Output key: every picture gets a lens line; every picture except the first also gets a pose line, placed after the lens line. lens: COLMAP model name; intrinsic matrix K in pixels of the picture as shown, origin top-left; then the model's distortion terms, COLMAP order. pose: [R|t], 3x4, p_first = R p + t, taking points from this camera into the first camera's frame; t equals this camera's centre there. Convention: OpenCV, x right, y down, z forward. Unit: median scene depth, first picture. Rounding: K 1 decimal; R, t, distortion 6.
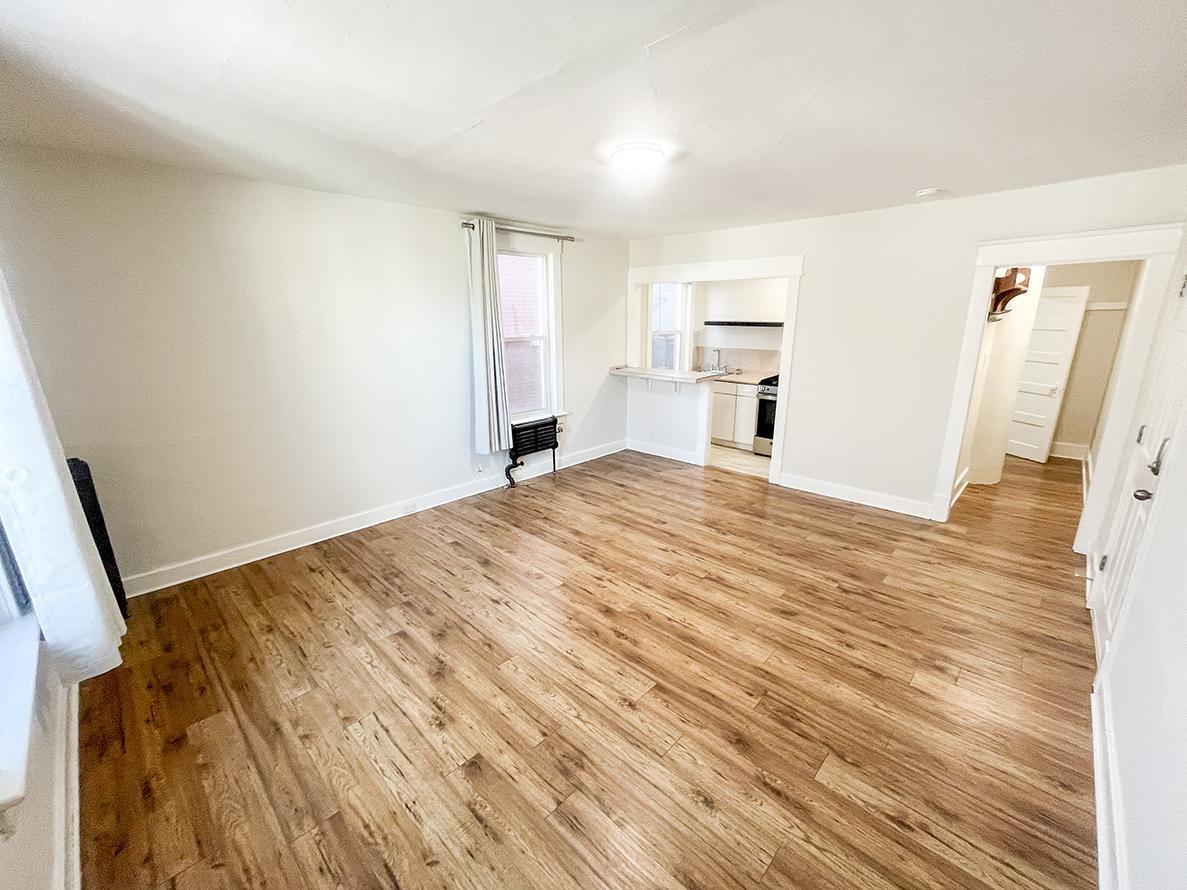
lens RADIAL K [[484.6, 0, 593.1], [0, 484.6, 448.6], [0, 0, 1]] dist [0.000815, -0.000611]
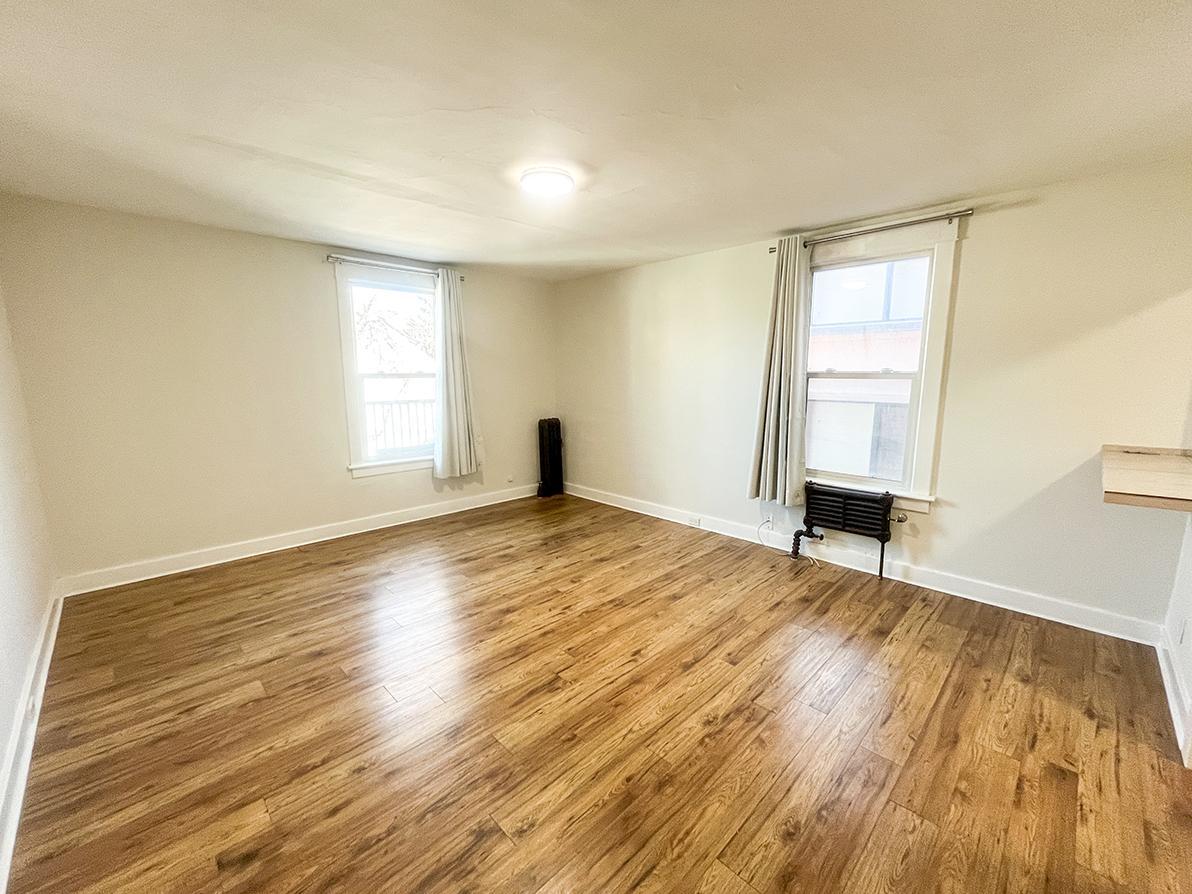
lens RADIAL K [[486.7, 0, 595.6], [0, 486.7, 450.6], [0, 0, 1]] dist [0.000815, -0.000611]
pose [[-0.021213, 0.169032, -0.985382, 0.932341], [-0.258231, 0.951234, 0.168733, -0.215077], [0.965850, 0.258036, 0.023471, 0.961418]]
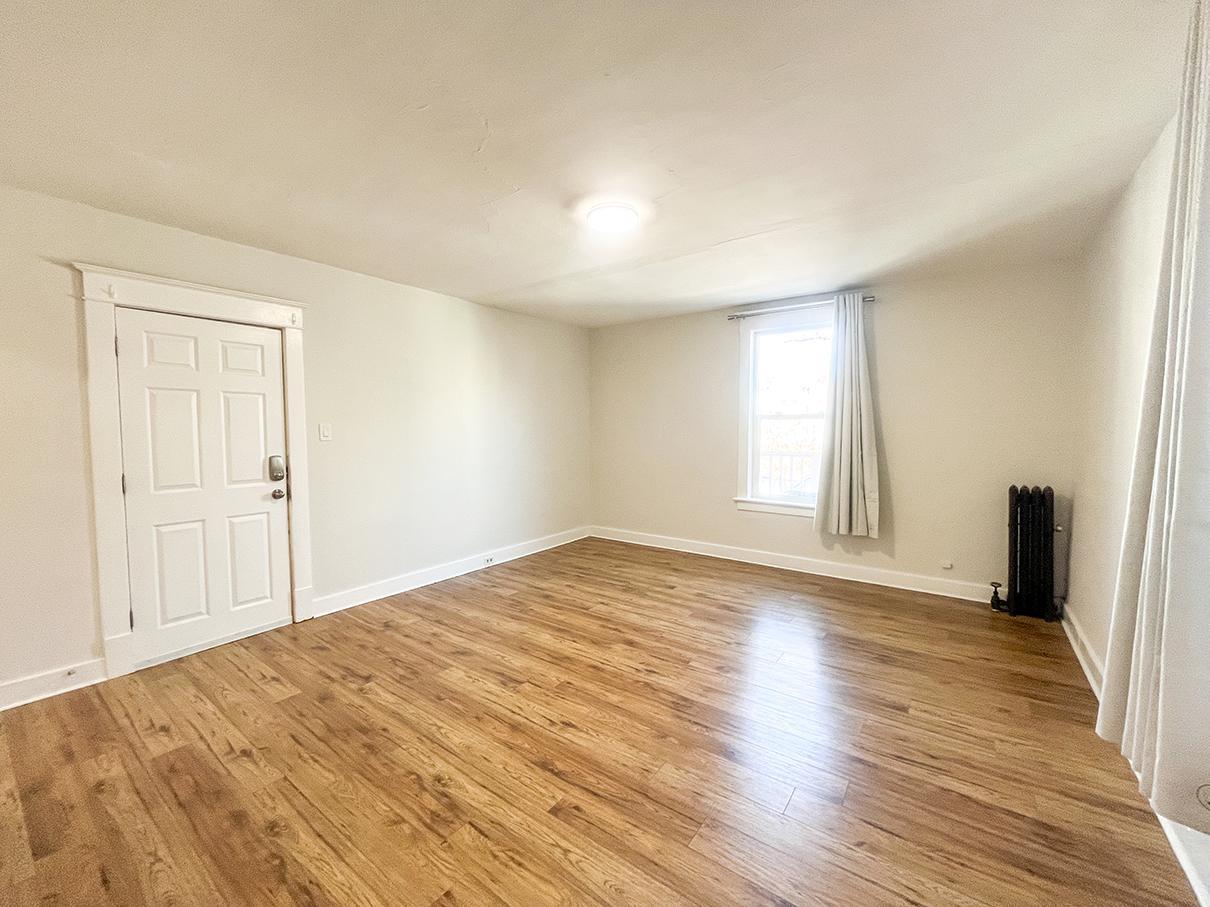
lens RADIAL K [[494.0, 0, 604.6], [0, 494.0, 457.1], [0, 0, 1]] dist [0.000815, -0.000611]
pose [[-0.991206, 0.016939, -0.131237, 0.201069], [-0.025198, 0.949466, 0.312858, -0.355254], [0.129905, 0.313414, -0.940689, 1.697886]]
